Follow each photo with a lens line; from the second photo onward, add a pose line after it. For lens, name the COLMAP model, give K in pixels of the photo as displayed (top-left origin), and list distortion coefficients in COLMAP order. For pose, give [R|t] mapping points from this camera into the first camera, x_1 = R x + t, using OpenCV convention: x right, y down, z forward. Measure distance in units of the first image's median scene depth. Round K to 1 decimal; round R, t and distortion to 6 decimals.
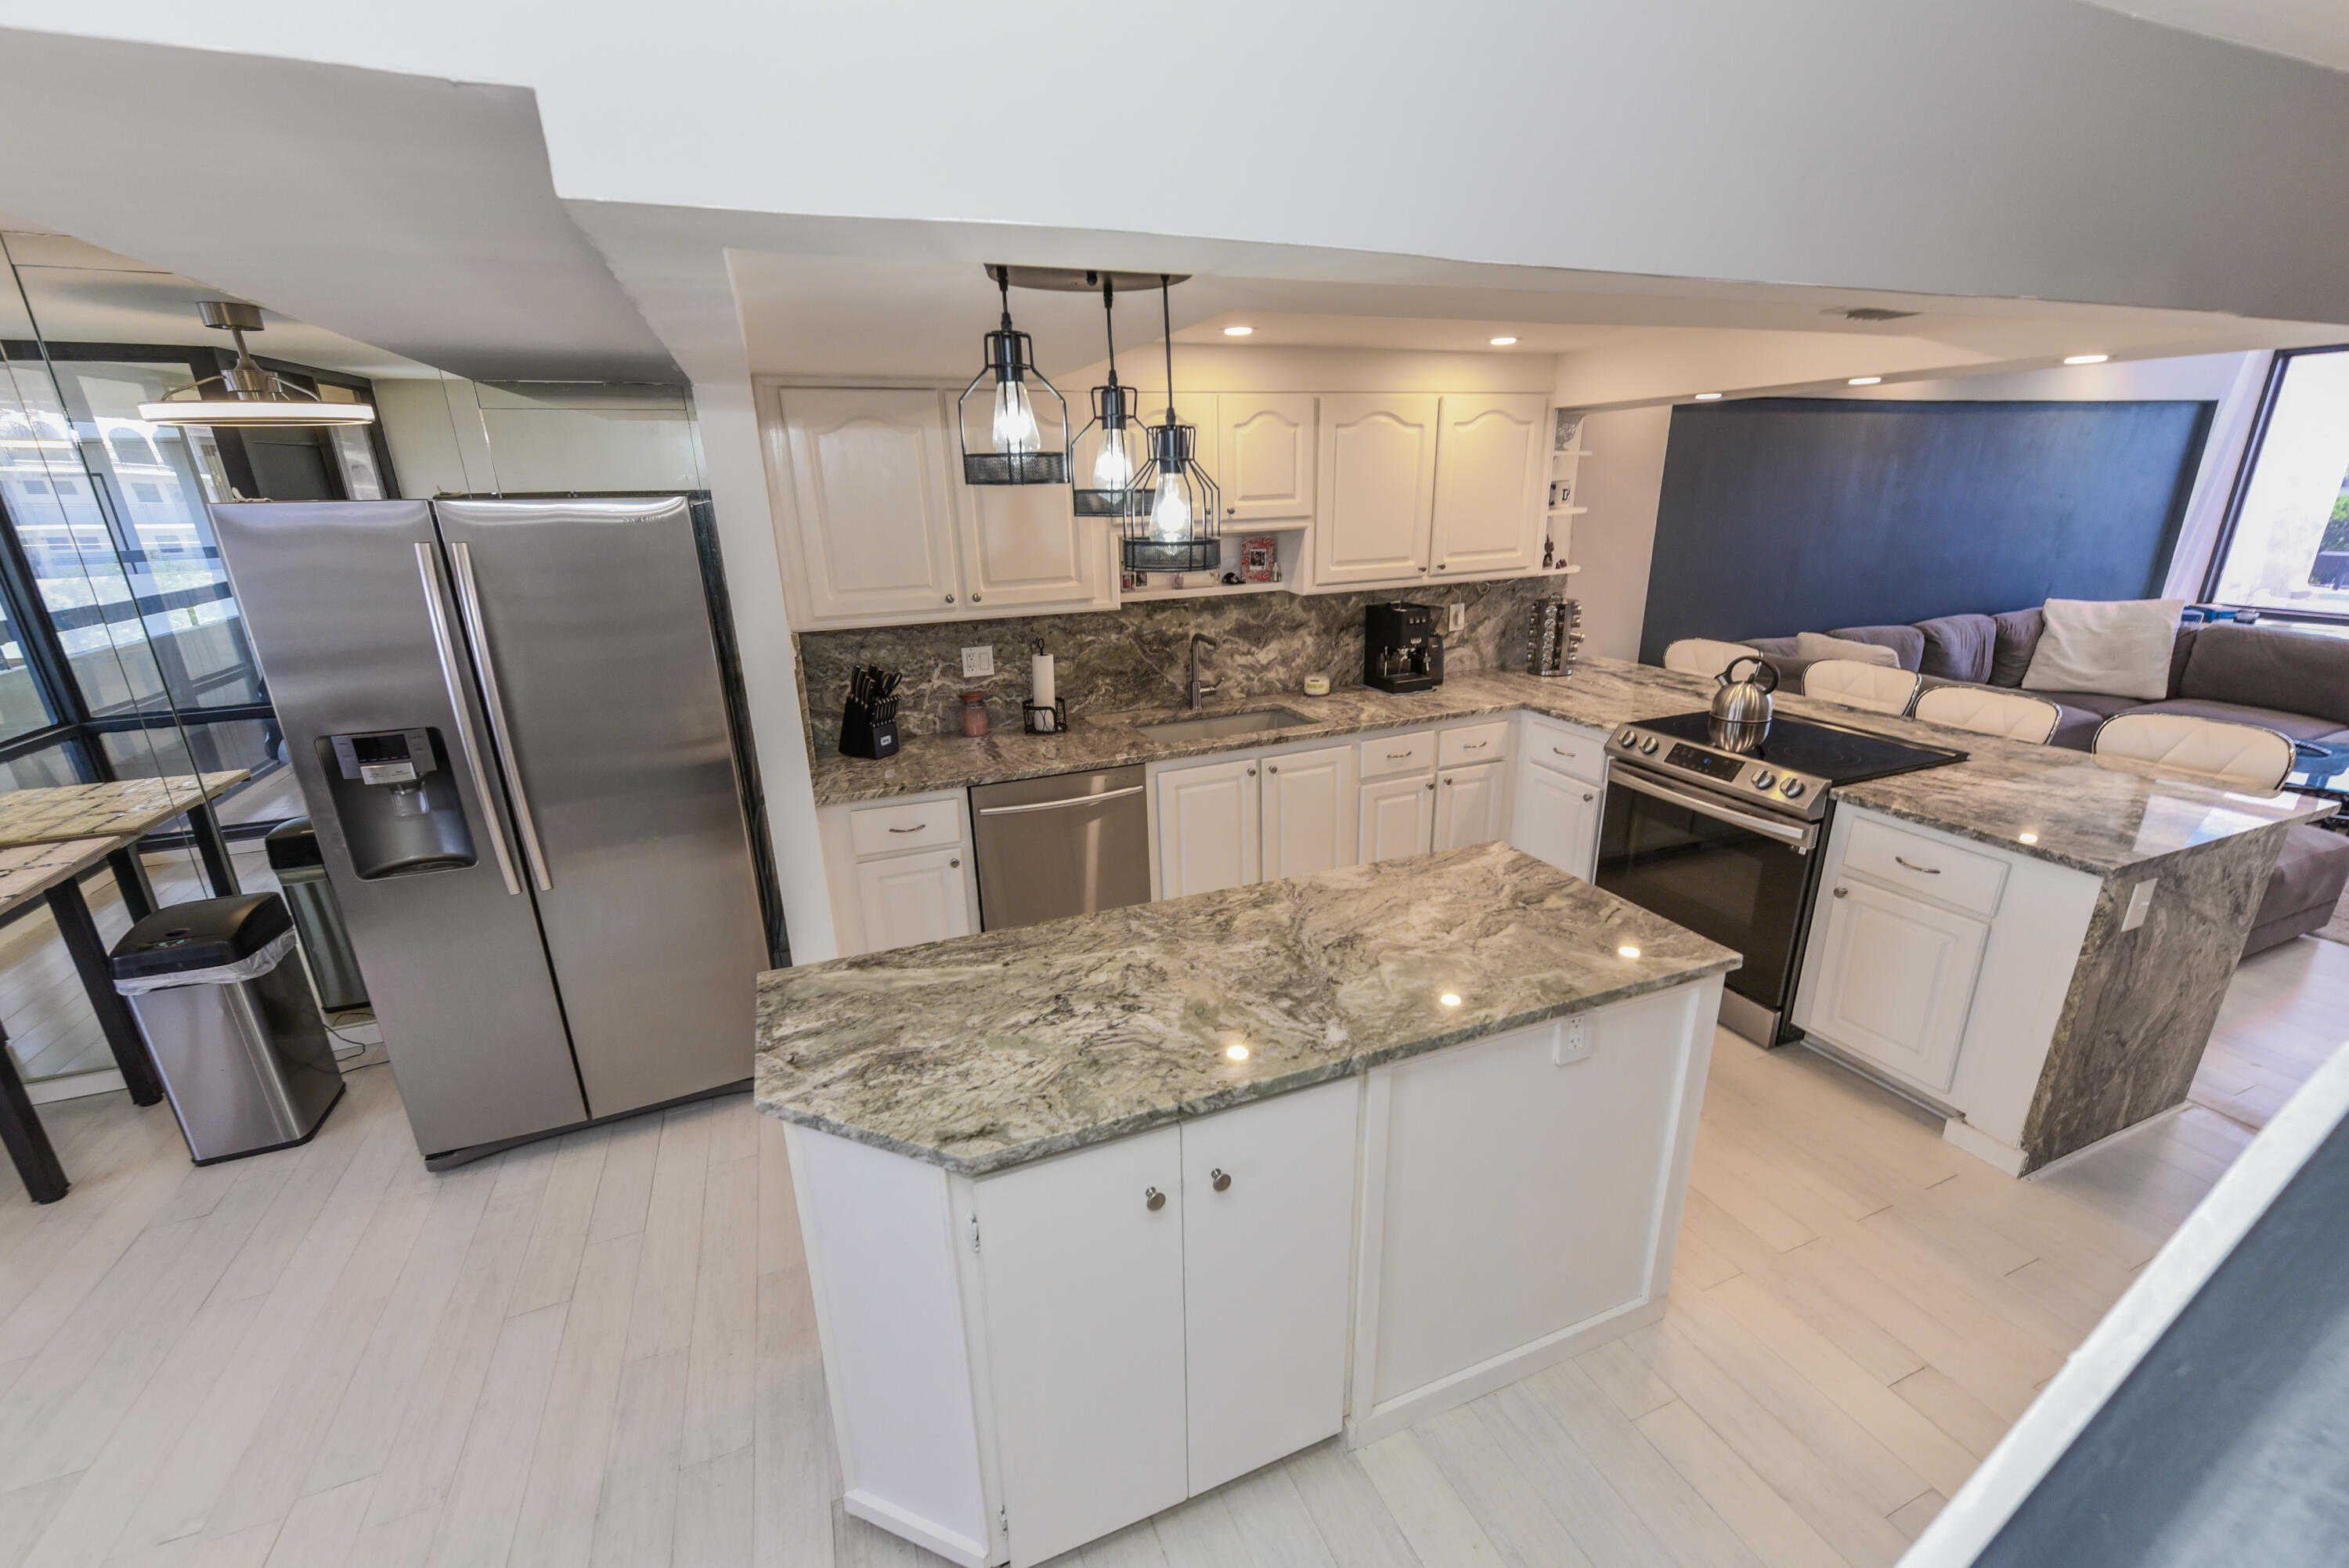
lens RADIAL K [[947.9, 0, 1184.6], [0, 947.9, 797.2], [0, 0, 1]] dist [0.008285, -0.000114]
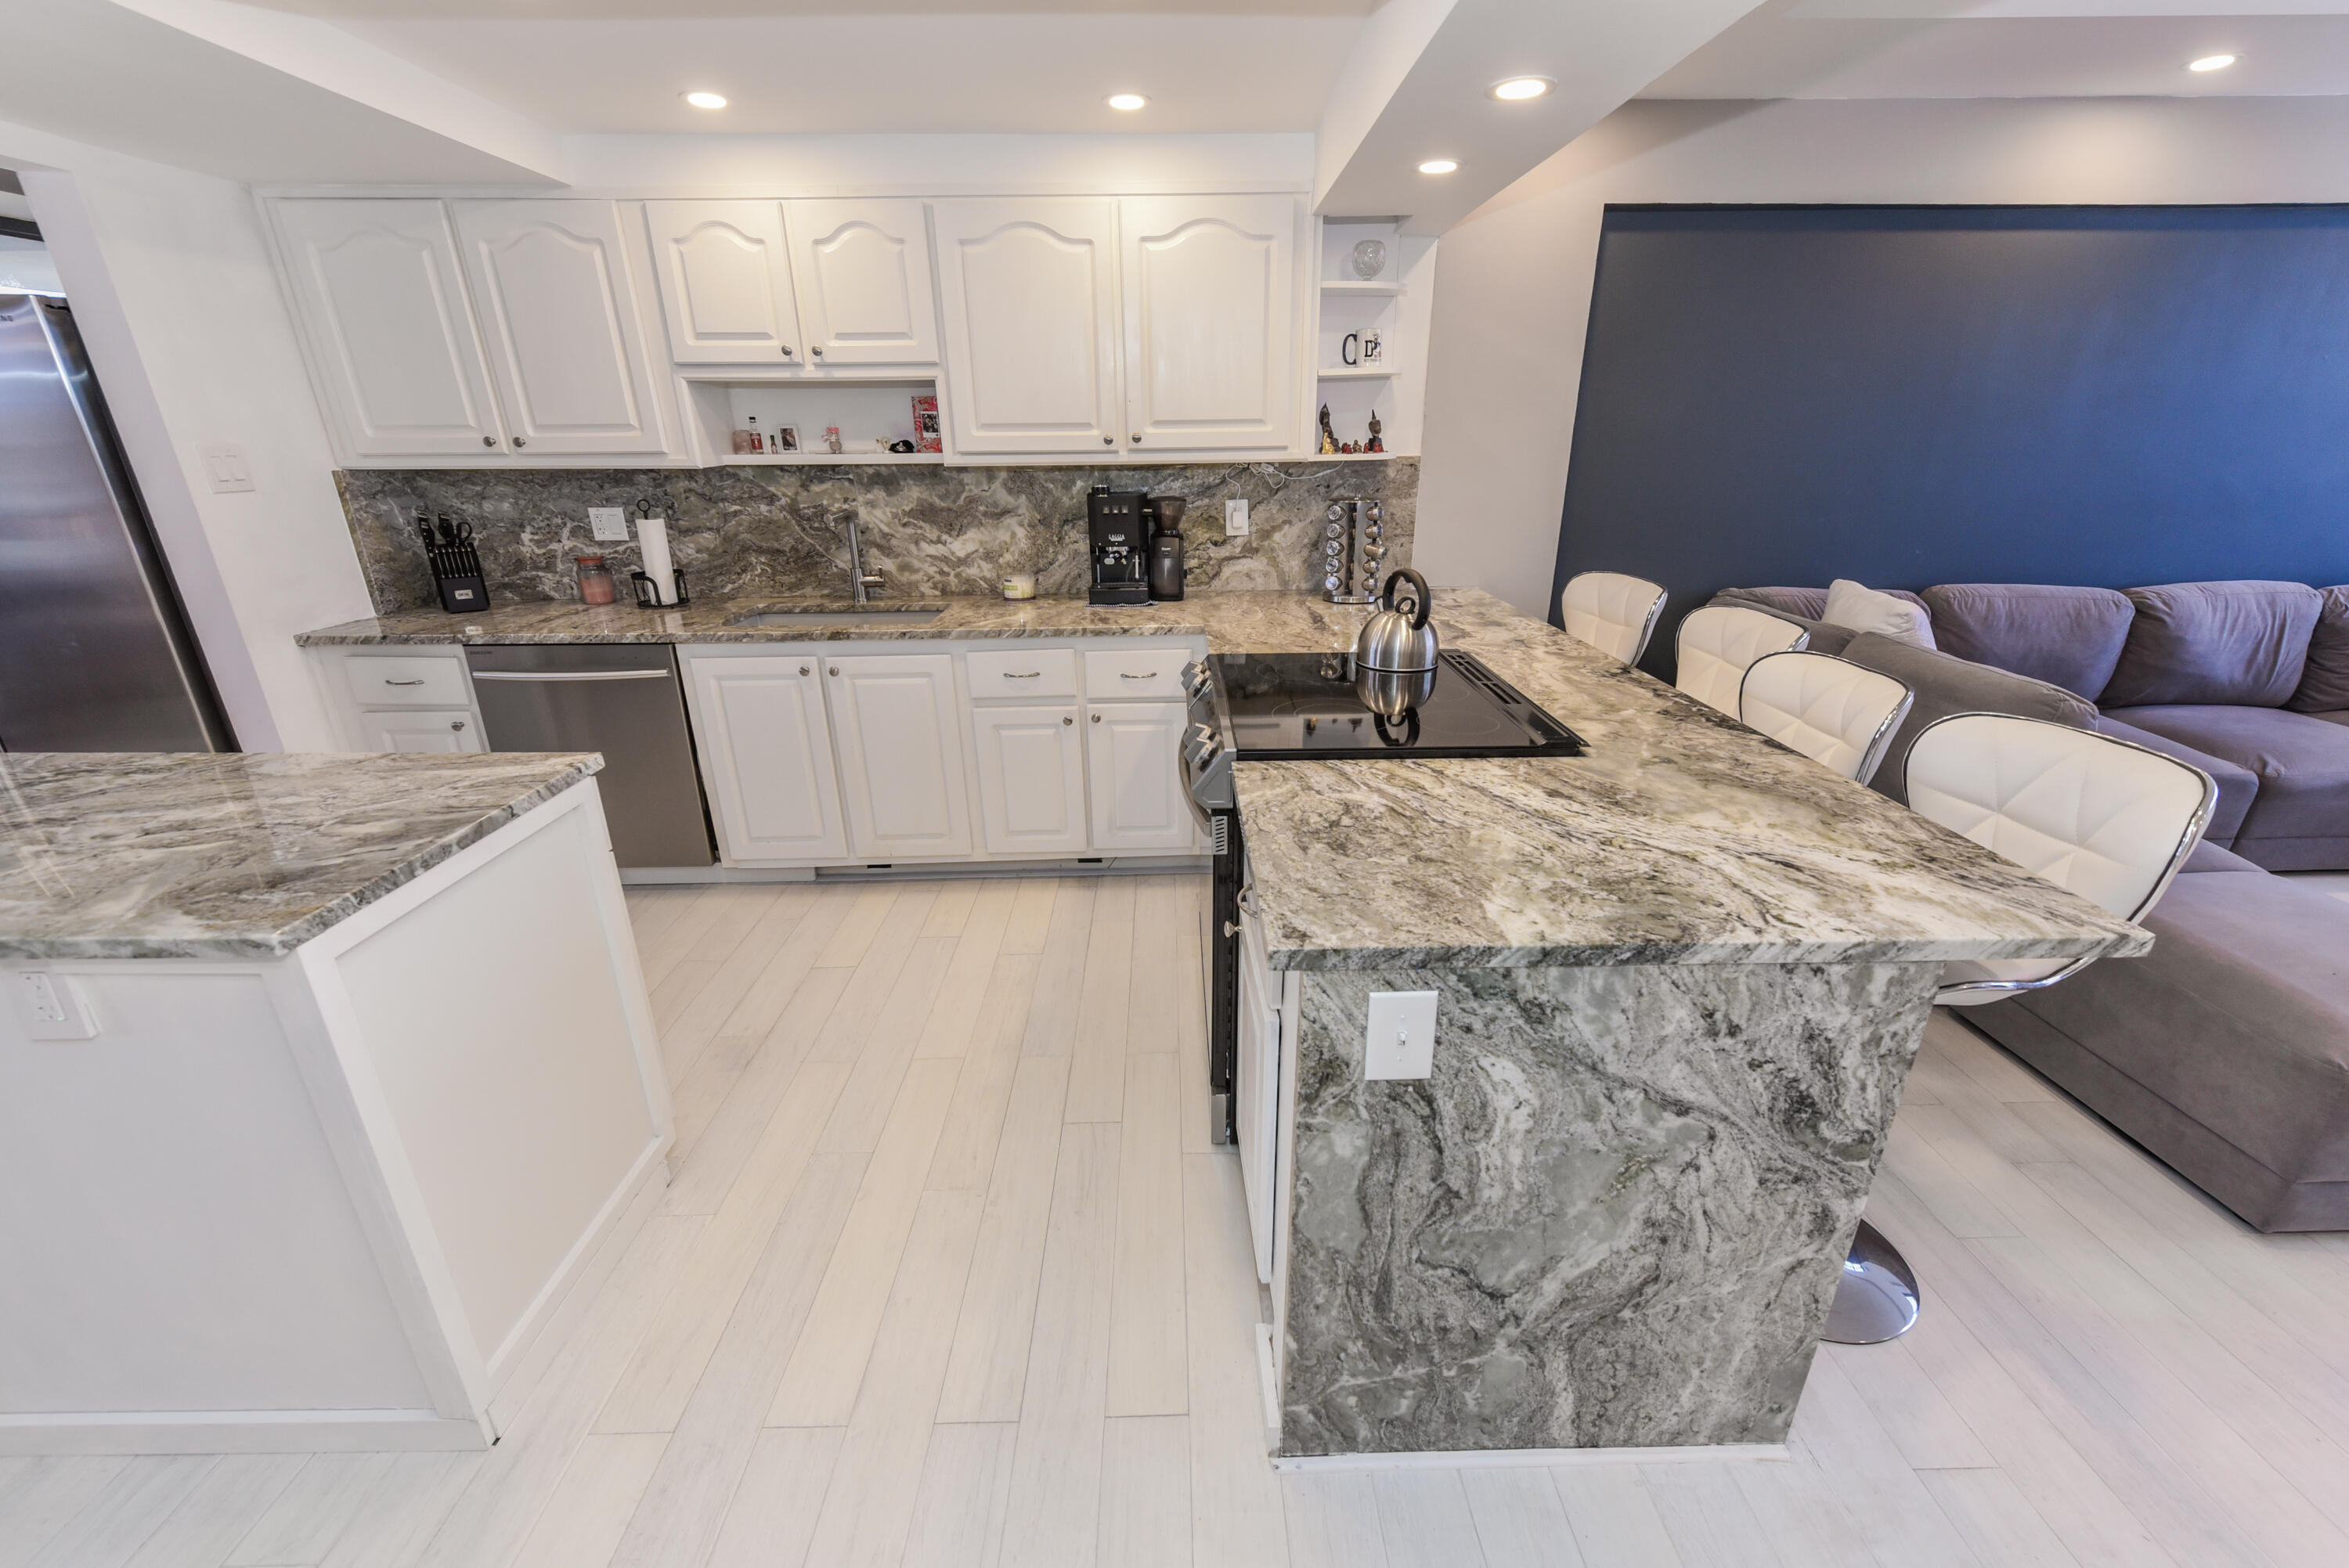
lens RADIAL K [[947.9, 0, 1184.6], [0, 947.9, 797.2], [0, 0, 1]] dist [0.008285, -0.000114]
pose [[0.931356, 0.146875, -0.333171, 0.650348], [-0.128801, 0.988767, 0.075835, -0.022012], [0.340567, -0.027717, 0.939812, 0.308990]]
